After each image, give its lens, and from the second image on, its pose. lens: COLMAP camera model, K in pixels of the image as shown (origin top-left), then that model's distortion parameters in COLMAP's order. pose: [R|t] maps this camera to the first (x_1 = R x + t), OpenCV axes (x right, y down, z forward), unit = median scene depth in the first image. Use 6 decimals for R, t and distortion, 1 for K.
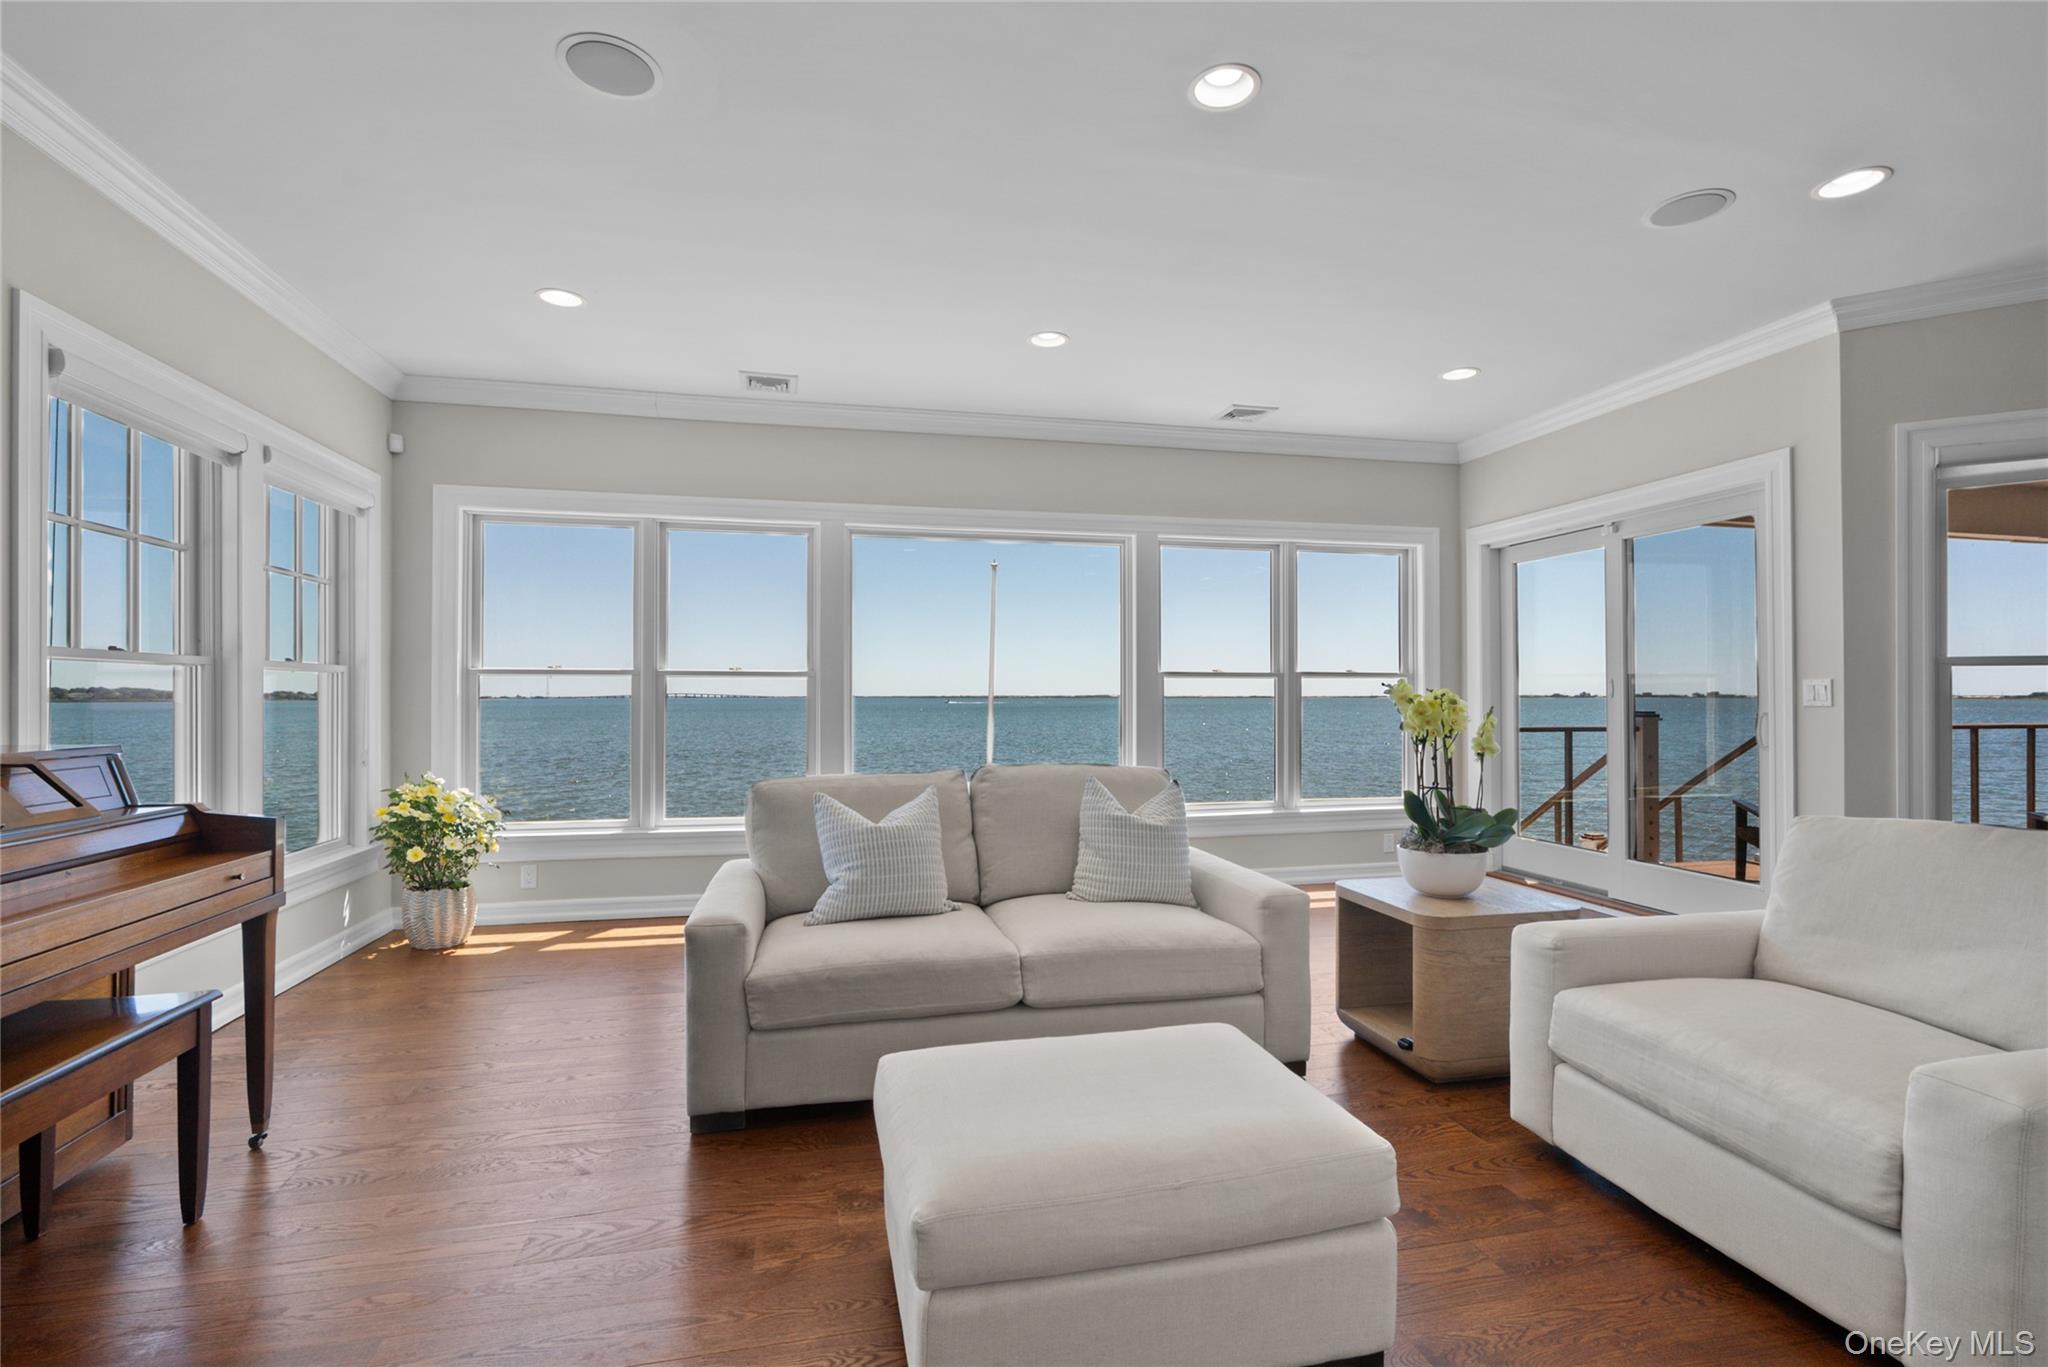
lens RADIAL K [[947.9, 0, 1024.0], [0, 947.9, 683.5], [0, 0, 1]] dist [-0.002854, 0.006359]
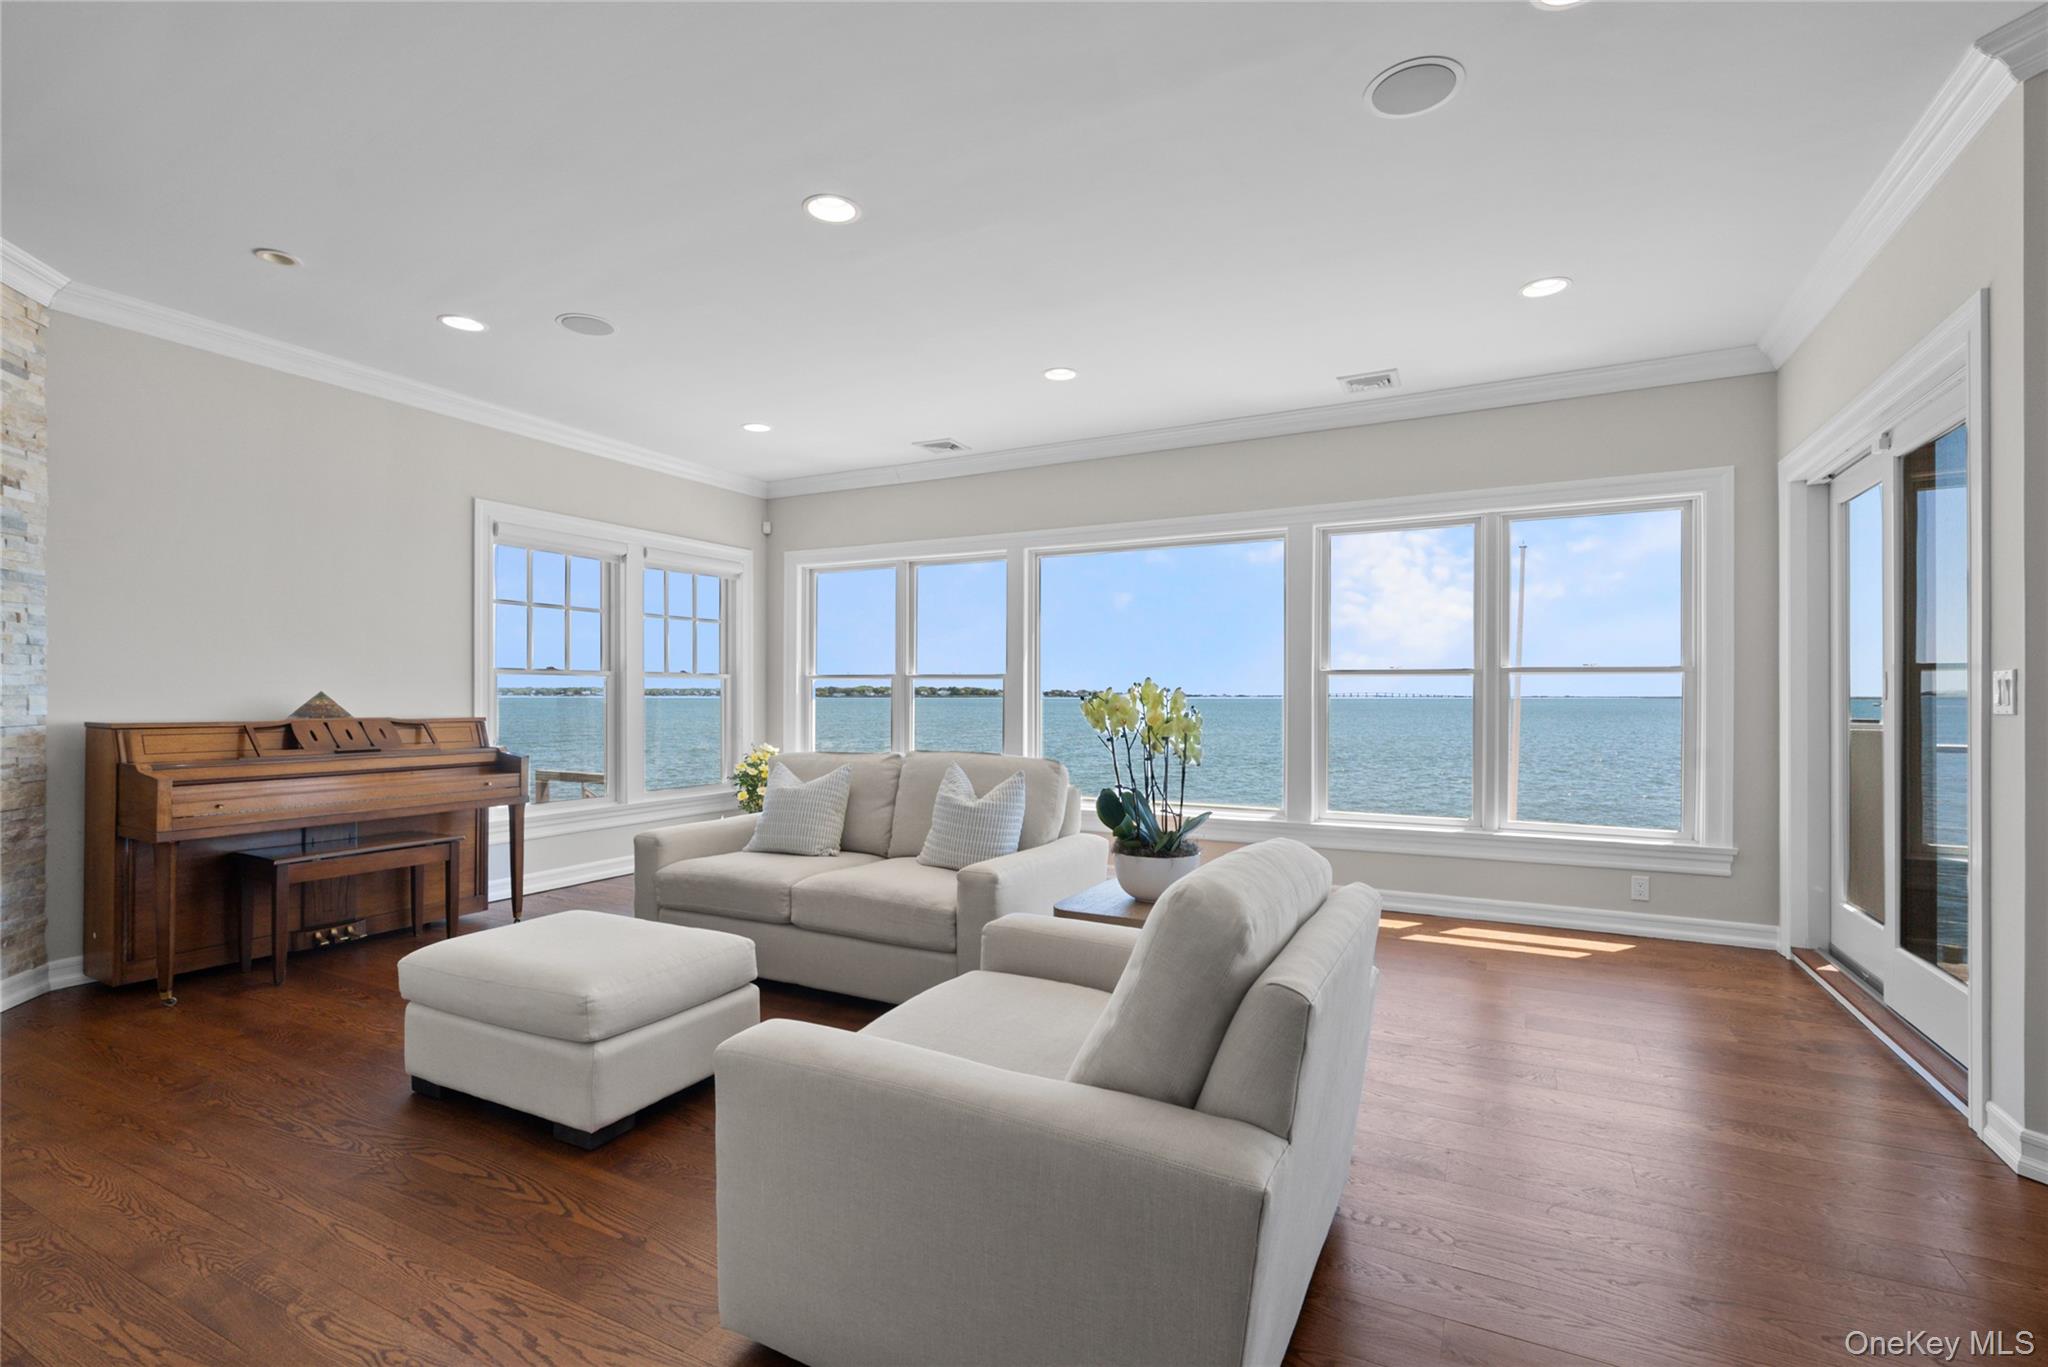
lens RADIAL K [[924.6, 0, 1021.5], [0, 924.6, 699.3], [0, 0, 1]] dist [-0.004727, -0.000487]
pose [[0.756641, 0.006820, -0.653795, 0.629435], [0.004929, 0.999858, 0.016134, 0.001419], [0.653811, -0.015431, 0.756500, 0.130476]]
